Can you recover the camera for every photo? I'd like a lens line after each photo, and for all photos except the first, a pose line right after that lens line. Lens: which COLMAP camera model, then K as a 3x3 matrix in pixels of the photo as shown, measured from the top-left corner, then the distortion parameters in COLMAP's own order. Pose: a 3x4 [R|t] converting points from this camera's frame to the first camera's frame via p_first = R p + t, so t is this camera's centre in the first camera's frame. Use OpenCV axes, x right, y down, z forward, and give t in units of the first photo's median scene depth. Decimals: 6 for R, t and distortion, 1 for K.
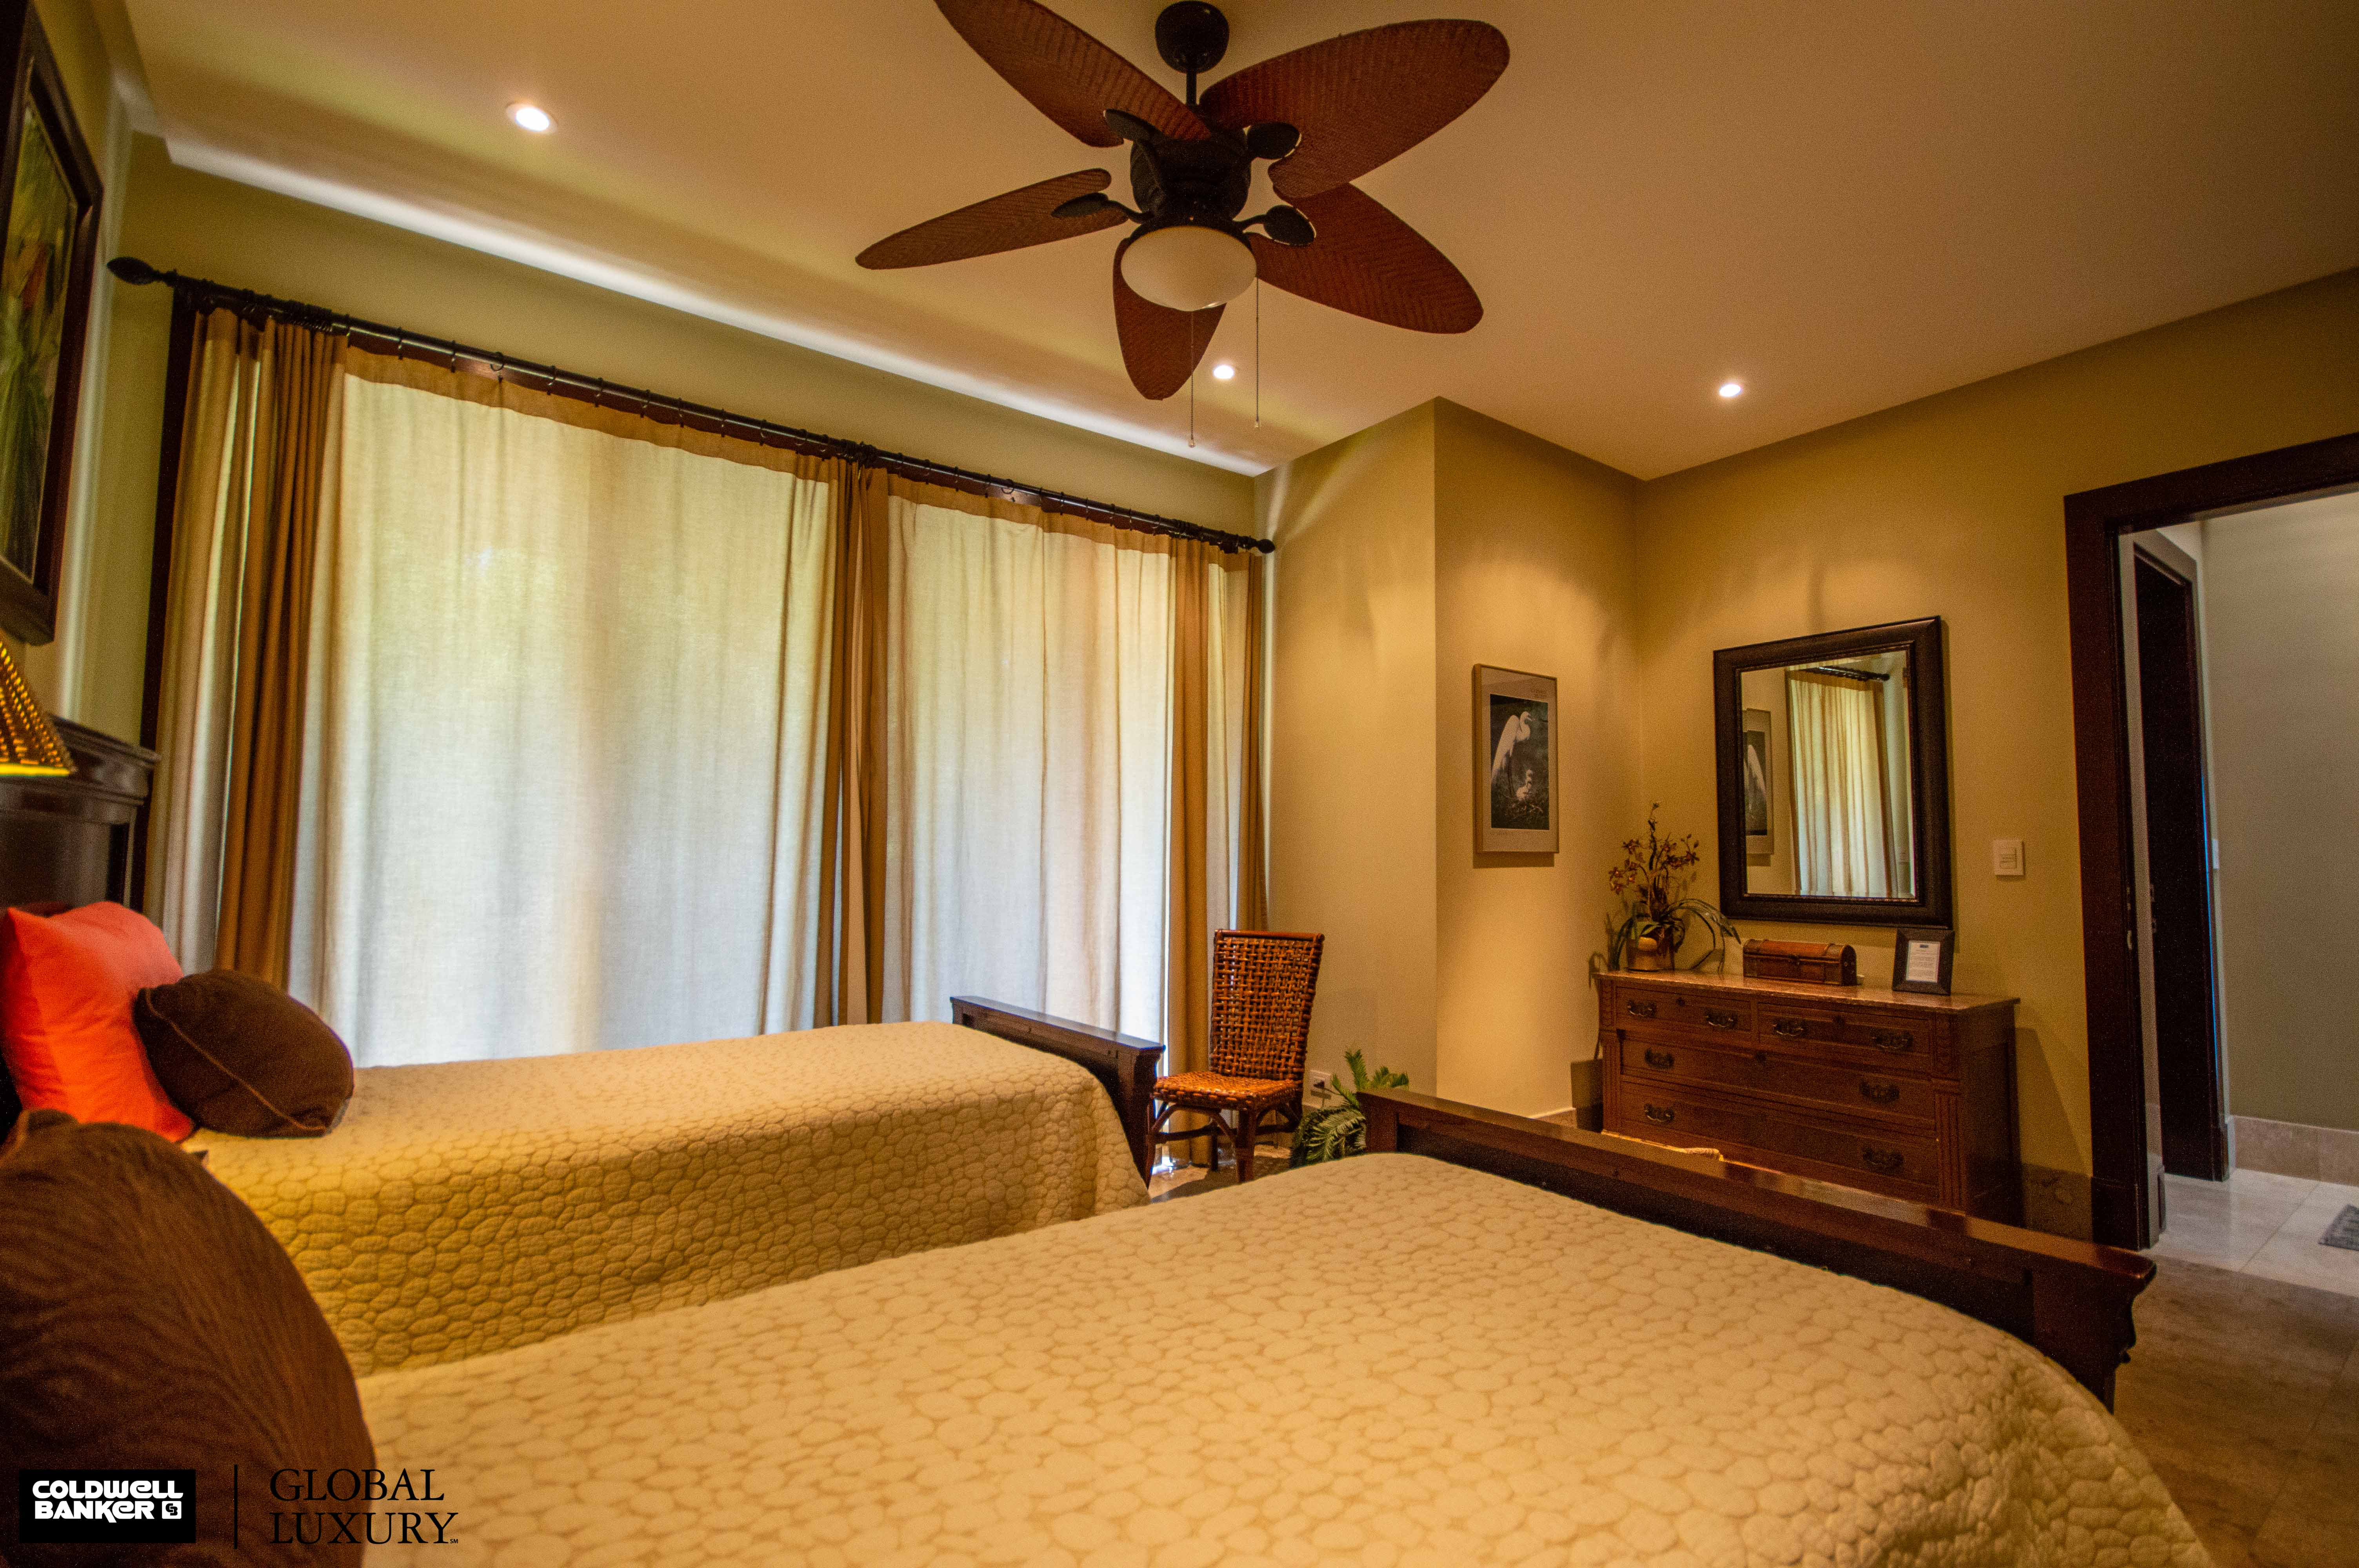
lens RADIAL K [[1057.6, 0, 1182.1], [0, 1057.6, 778.9], [0, 0, 1]] dist [0.004345, -0.009311]
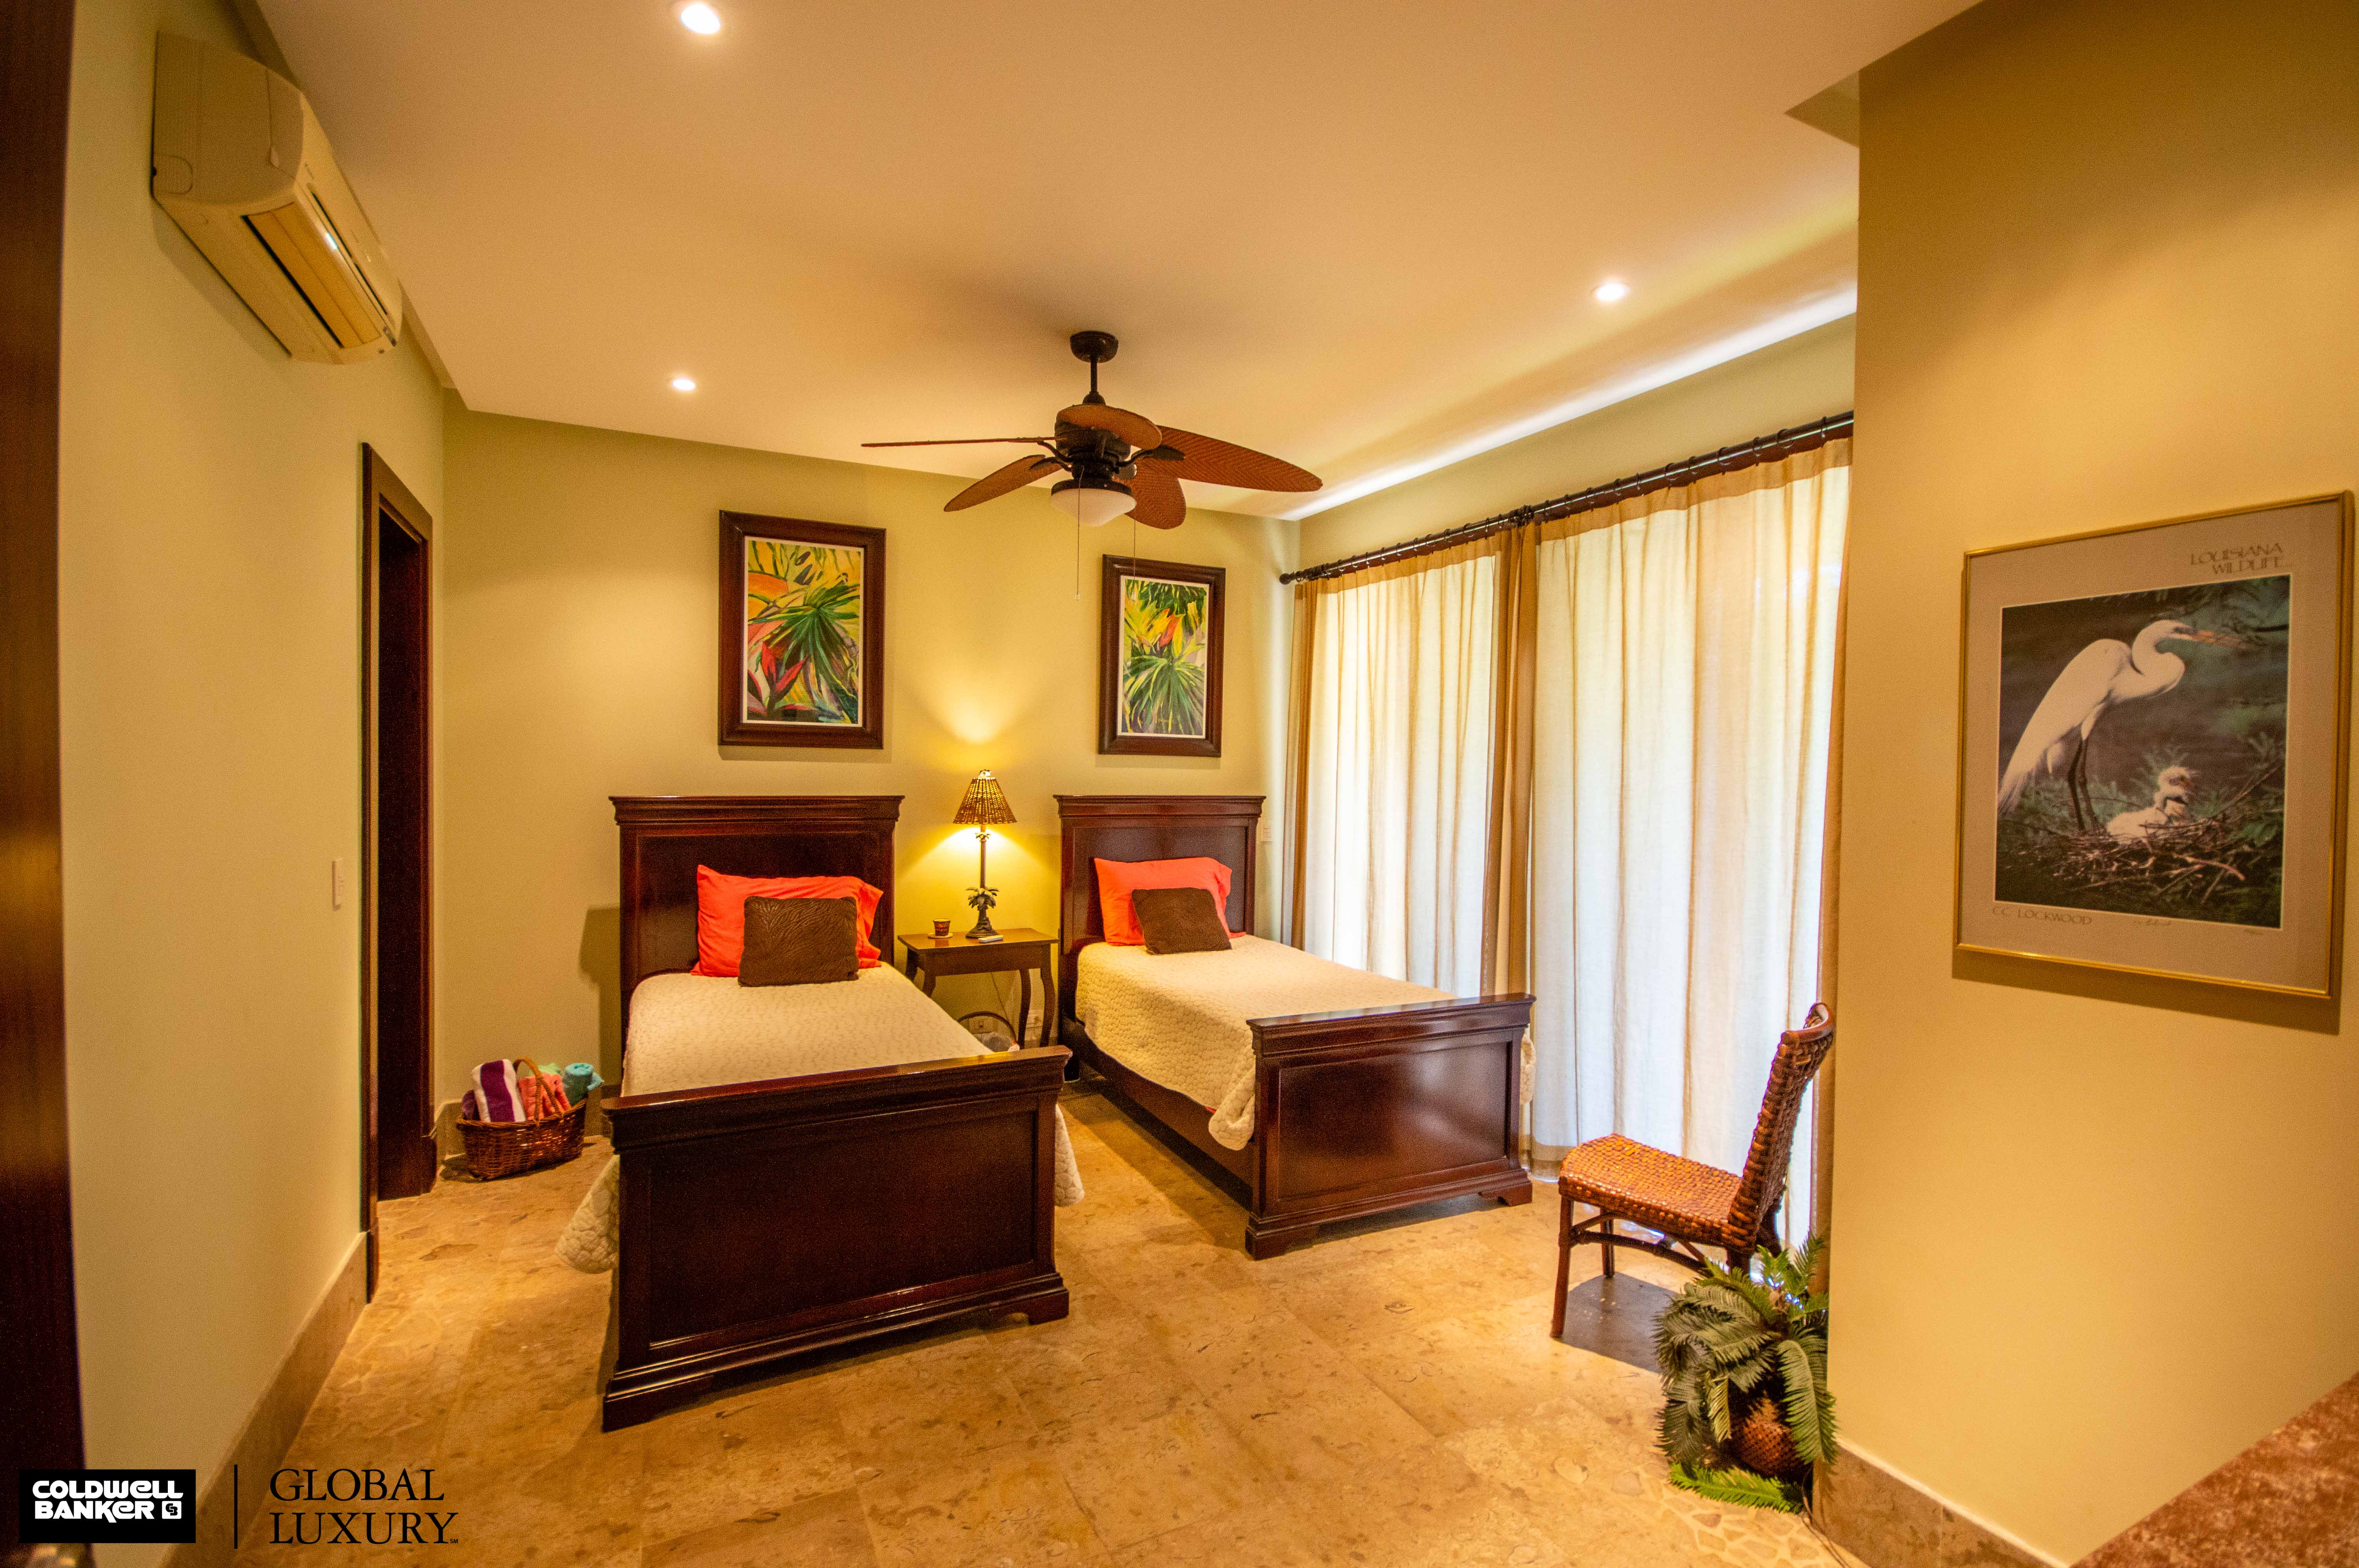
lens RADIAL K [[1057.6, 0, 1183.5], [0, 1057.6, 784.4], [0, 0, 1]] dist [0.004345, -0.009311]
pose [[-0.192162, 0.002971, -0.981359, 0.795663], [0.052237, 0.998609, -0.007205, -0.018985], [0.979972, -0.052648, -0.192050, 0.727001]]
